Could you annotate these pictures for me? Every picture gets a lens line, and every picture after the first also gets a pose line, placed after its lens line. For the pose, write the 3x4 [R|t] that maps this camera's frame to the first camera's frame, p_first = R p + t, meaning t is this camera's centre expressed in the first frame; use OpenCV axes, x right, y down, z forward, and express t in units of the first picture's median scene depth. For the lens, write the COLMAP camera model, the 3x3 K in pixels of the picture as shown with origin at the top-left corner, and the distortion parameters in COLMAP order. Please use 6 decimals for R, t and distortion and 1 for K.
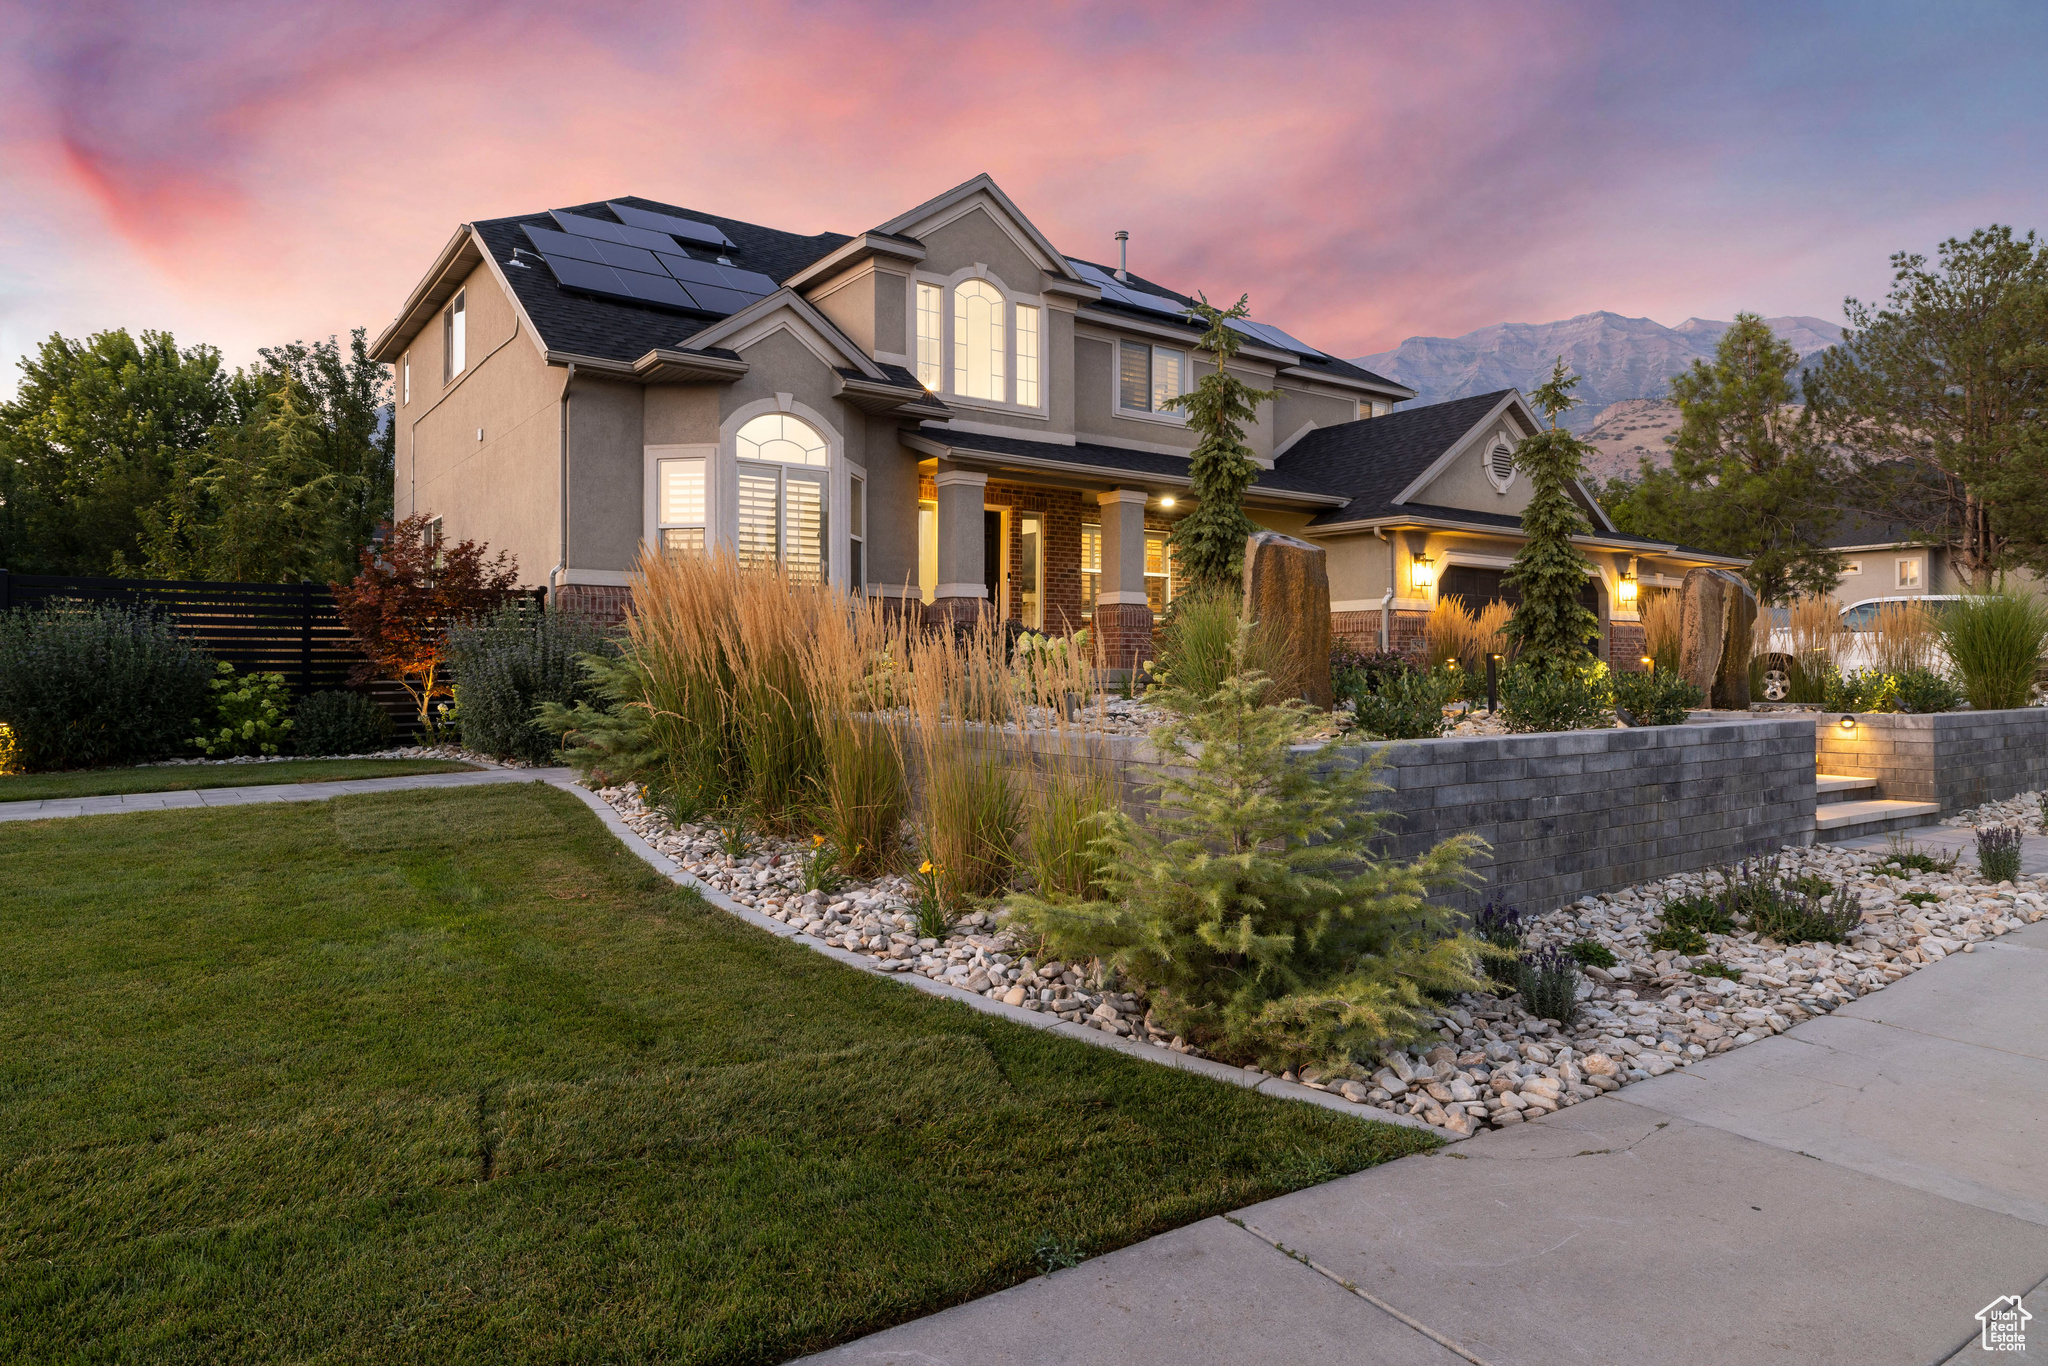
lens RADIAL K [[1233.9, 0, 1026.4], [0, 1233.9, 688.9], [0, 0, 1]] dist [-0.002219, 0.001318]
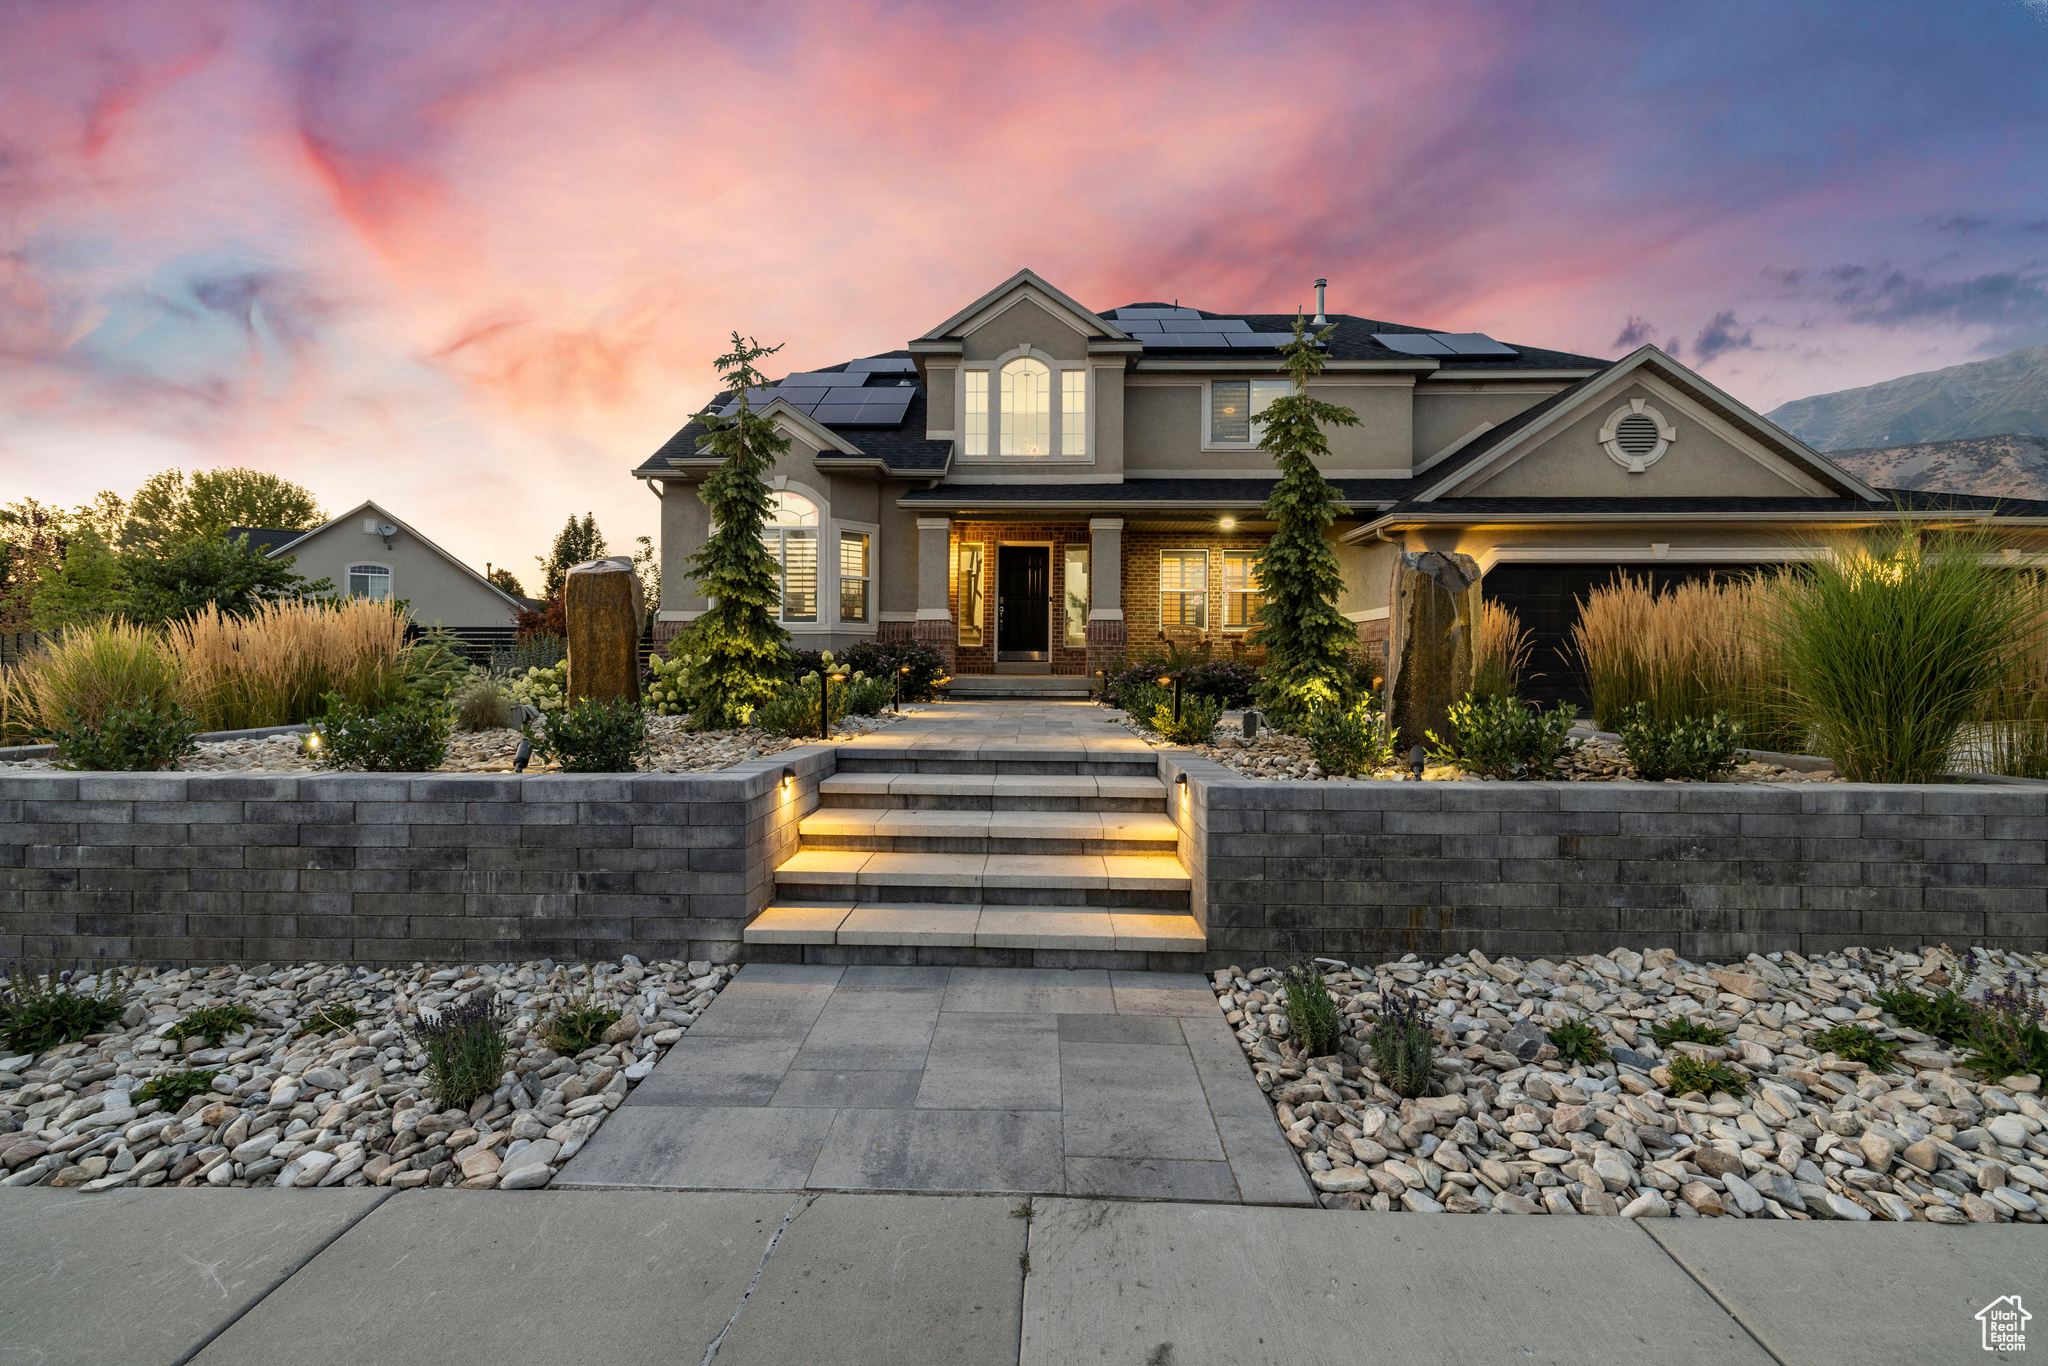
lens RADIAL K [[871.0, 0, 1016.5], [0, 871.0, 669.9], [0, 0, 1]] dist [0.002569, -0.000145]
pose [[0.794820, 0.001238, -0.606843, 0.476534], [-0.011636, 0.999845, -0.013201, -0.013768], [0.606733, 0.017554, 0.794712, 0.321948]]
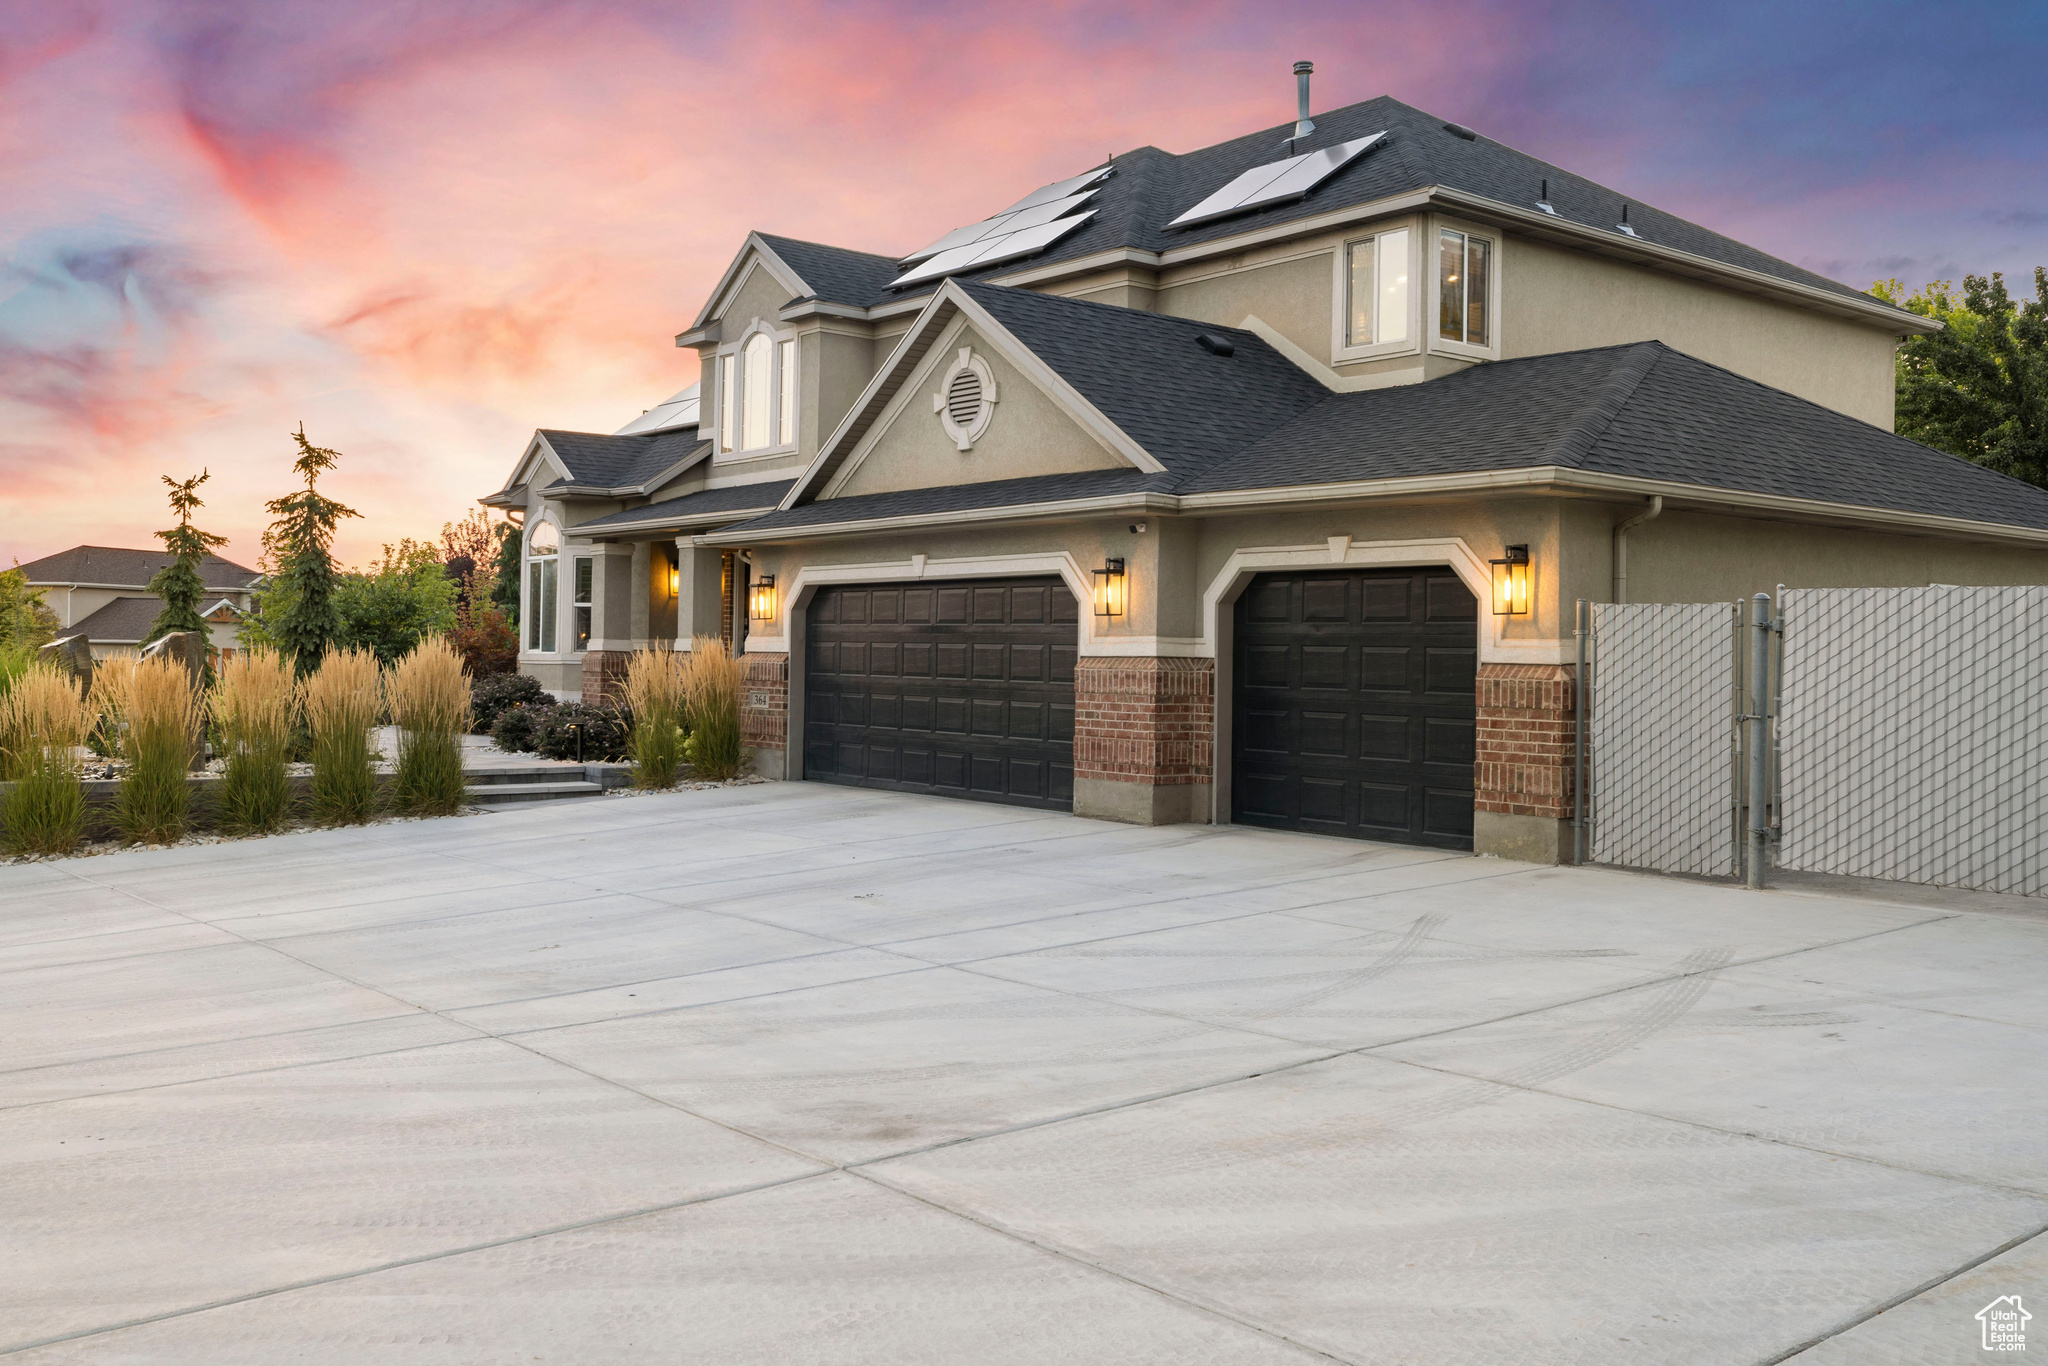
lens RADIAL K [[1769.6, 0, 1002.9], [0, 1769.6, 684.6], [0, 0, 1]] dist [-0.004869, -0.003785]
pose [[0.059928, 0.014517, -0.998097, 1.448108], [-0.026099, 0.999575, 0.012972, -0.065279], [0.997861, 0.025272, 0.060282, 1.126837]]
